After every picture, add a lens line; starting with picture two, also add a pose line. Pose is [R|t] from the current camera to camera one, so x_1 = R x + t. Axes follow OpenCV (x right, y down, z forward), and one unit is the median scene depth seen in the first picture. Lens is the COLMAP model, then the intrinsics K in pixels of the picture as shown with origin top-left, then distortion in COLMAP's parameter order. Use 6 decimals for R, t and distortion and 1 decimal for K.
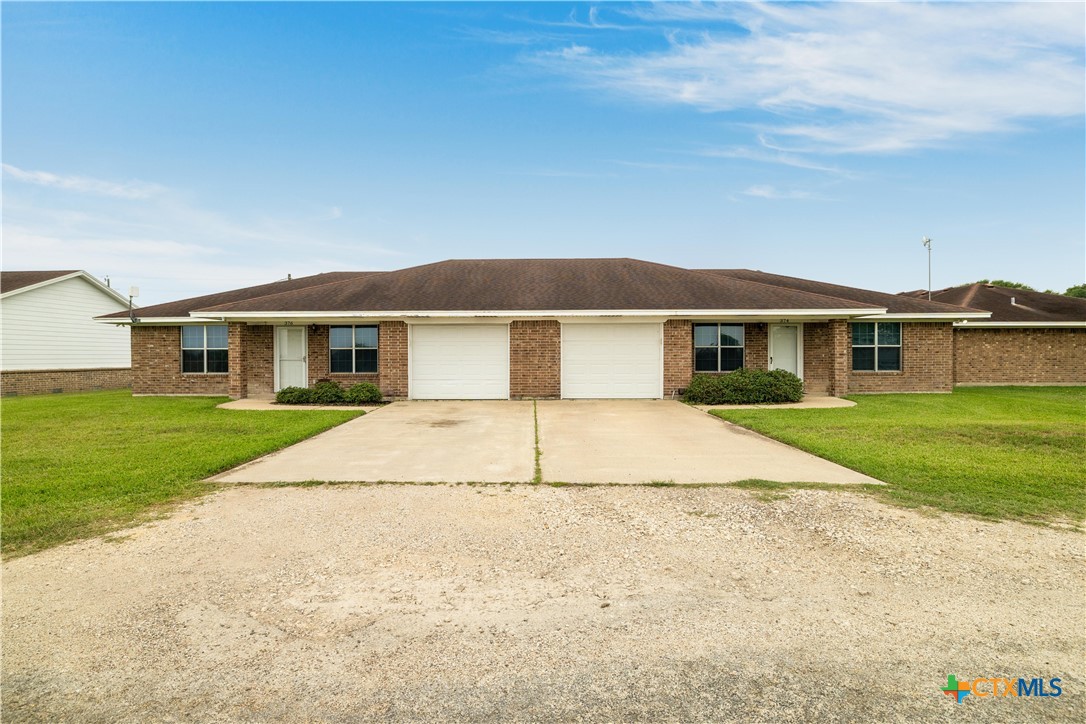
lens RADIAL K [[513.9, 0, 533.0], [0, 513.9, 362.6], [0, 0, 1]] dist [0.001277, -0.001045]
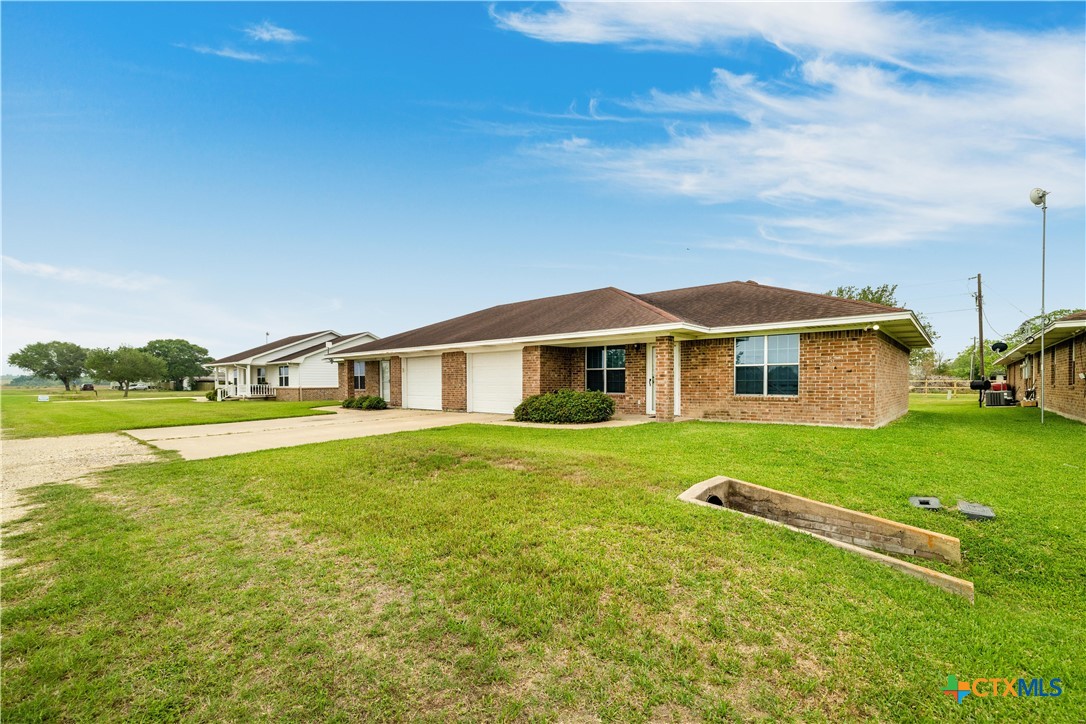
lens RADIAL K [[460.8, 0, 557.8], [0, 460.8, 394.3], [0, 0, 1]] dist [-0.003987, 0.003400]
pose [[0.768016, 0.016371, -0.640221, 0.965593], [-0.006871, 0.999826, 0.017324, 0.004519], [0.640393, -0.008907, 0.767995, 0.256206]]
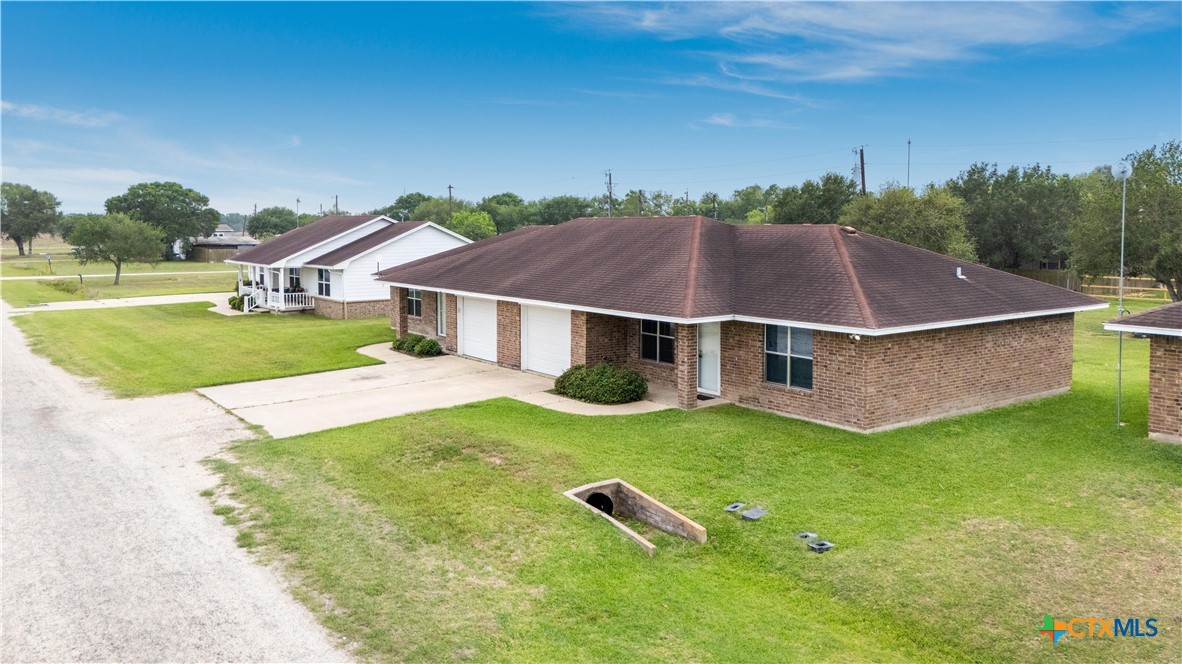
lens RADIAL K [[876.2, 0, 605.1], [0, 876.2, 284.0], [0, 0, 1]] dist [0.055598, -0.046395]
pose [[0.612865, 0.054231, -0.788324, 1.697678], [-0.010006, 0.998095, 0.060883, -0.240931], [0.790124, -0.029425, 0.612240, -0.045963]]
